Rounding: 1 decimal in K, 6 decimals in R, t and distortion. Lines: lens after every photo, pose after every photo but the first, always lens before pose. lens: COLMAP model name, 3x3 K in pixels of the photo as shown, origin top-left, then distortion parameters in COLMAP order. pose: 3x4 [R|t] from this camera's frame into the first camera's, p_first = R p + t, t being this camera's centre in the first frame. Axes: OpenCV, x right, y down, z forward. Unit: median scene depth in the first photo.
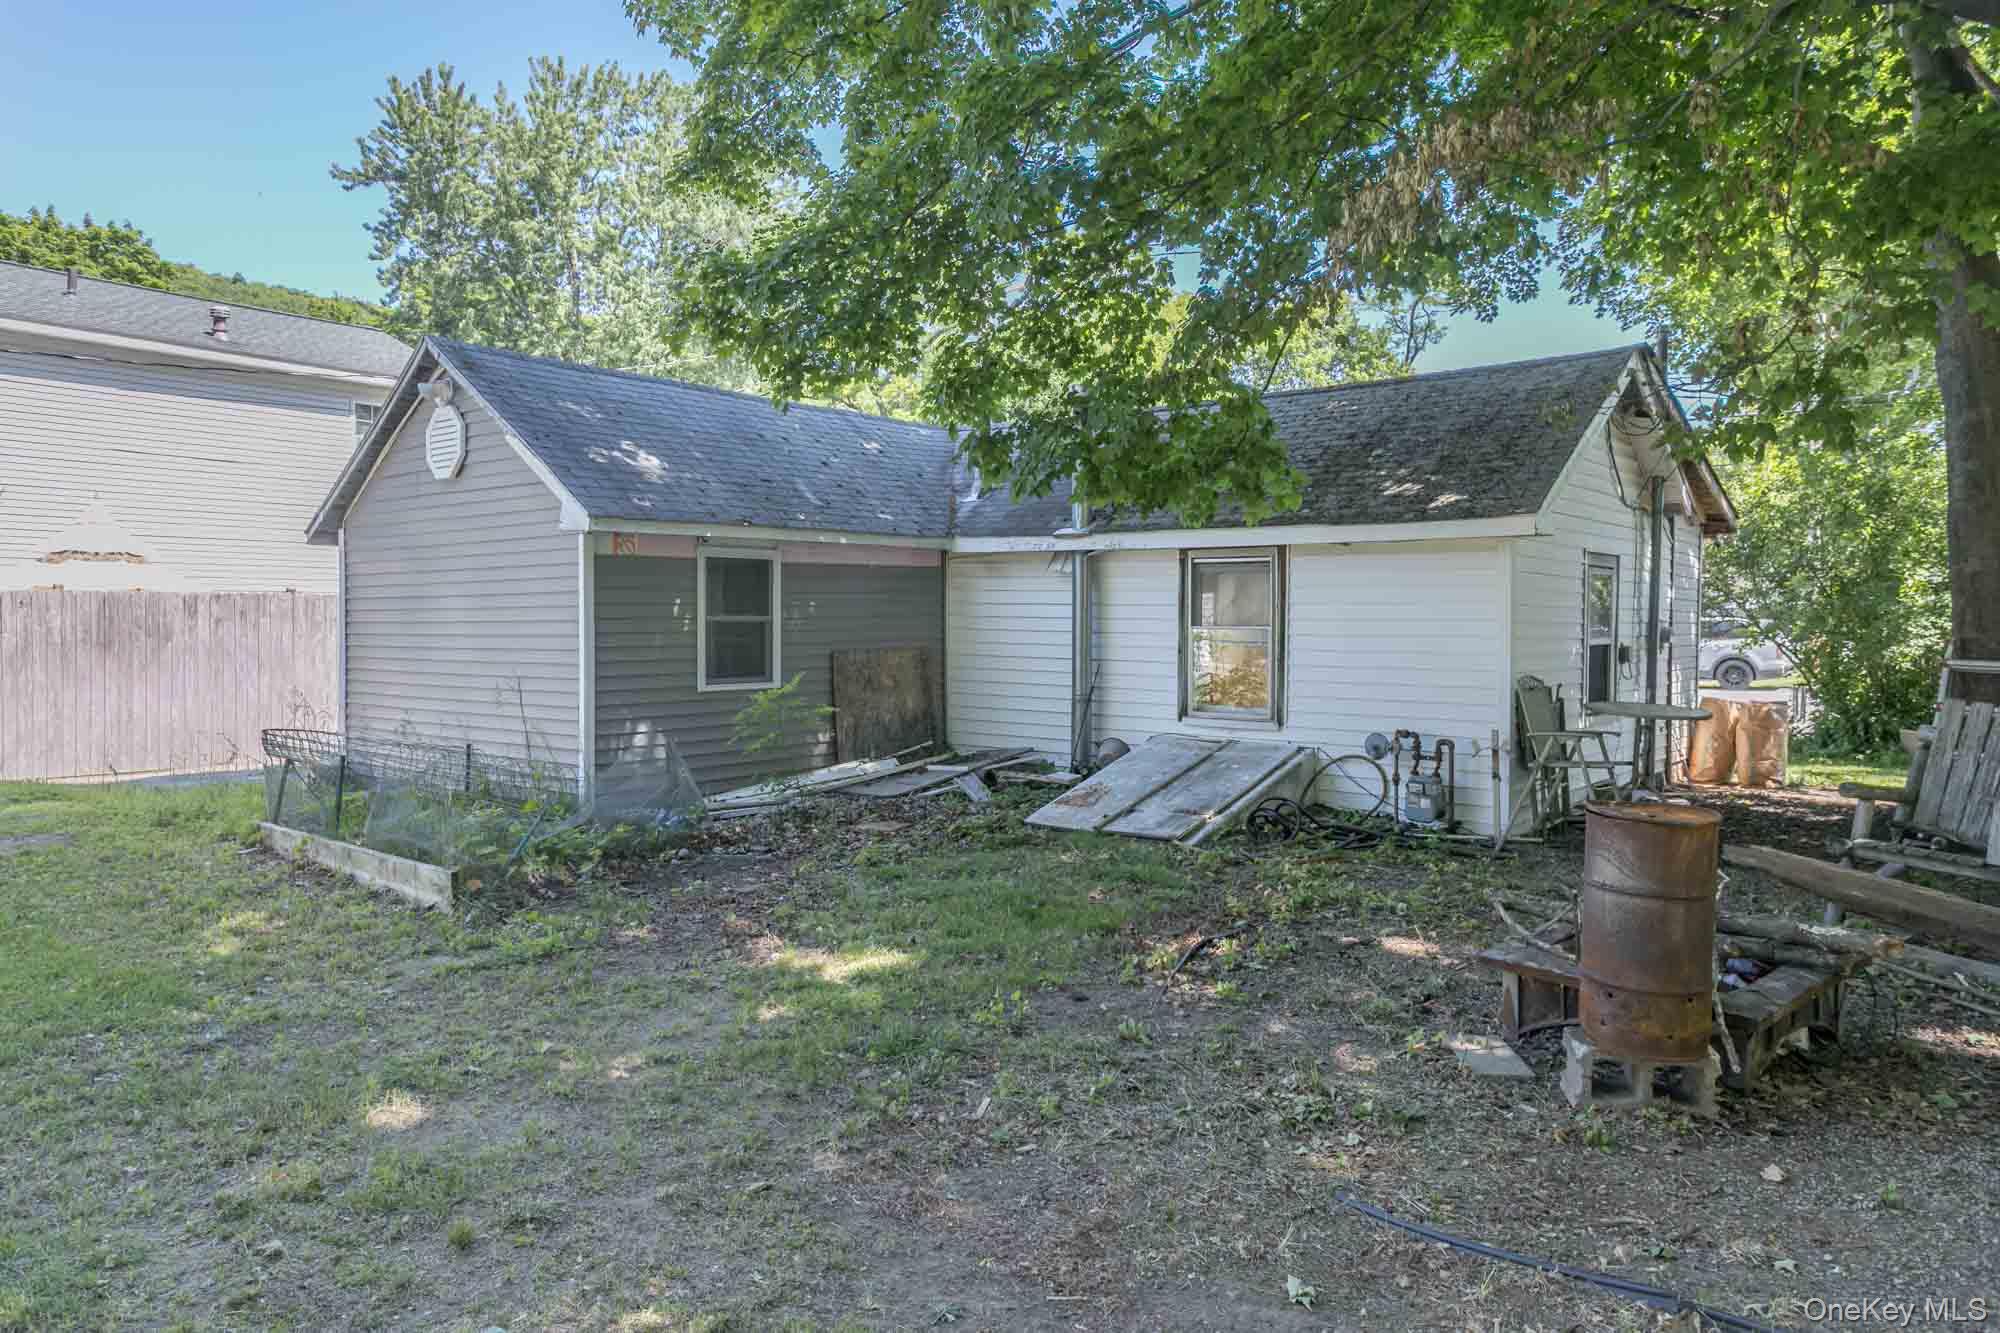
lens RADIAL K [[1348.8, 0, 1000.0], [0, 1348.8, 666.5], [0, 0, 1]] dist [0.007979, 0.003654]
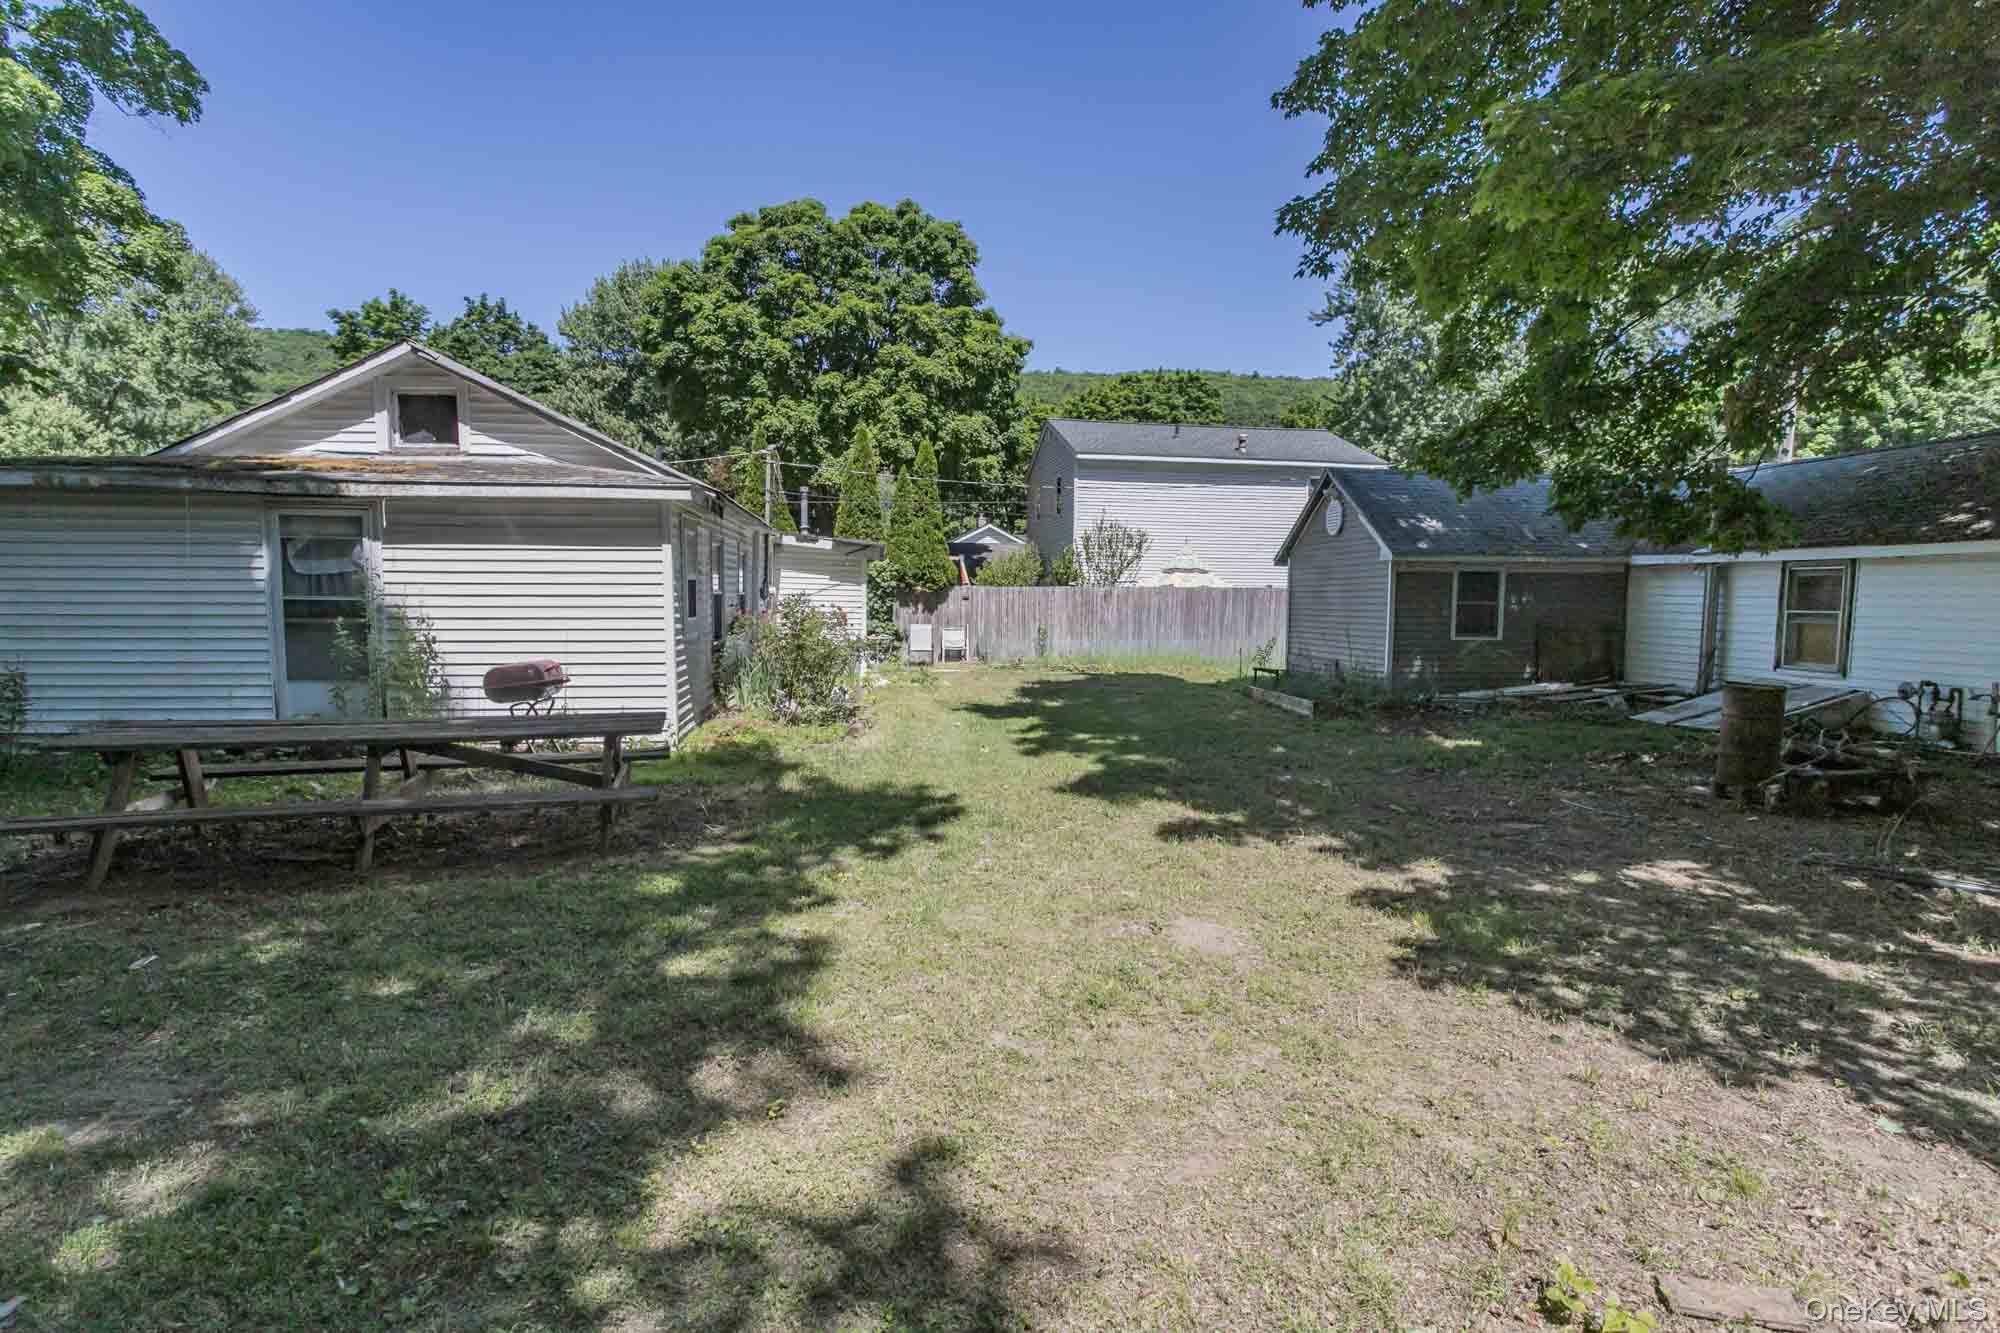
lens RADIAL K [[1019.7, 0, 993.9], [0, 1019.7, 616.3], [0, 0, 1]] dist [-0.000803, -0.000569]
pose [[0.726515, 0.018605, -0.686898, 0.290370], [-0.031966, 0.999466, -0.006738, 0.014136], [0.686406, 0.026853, 0.726722, -0.498329]]
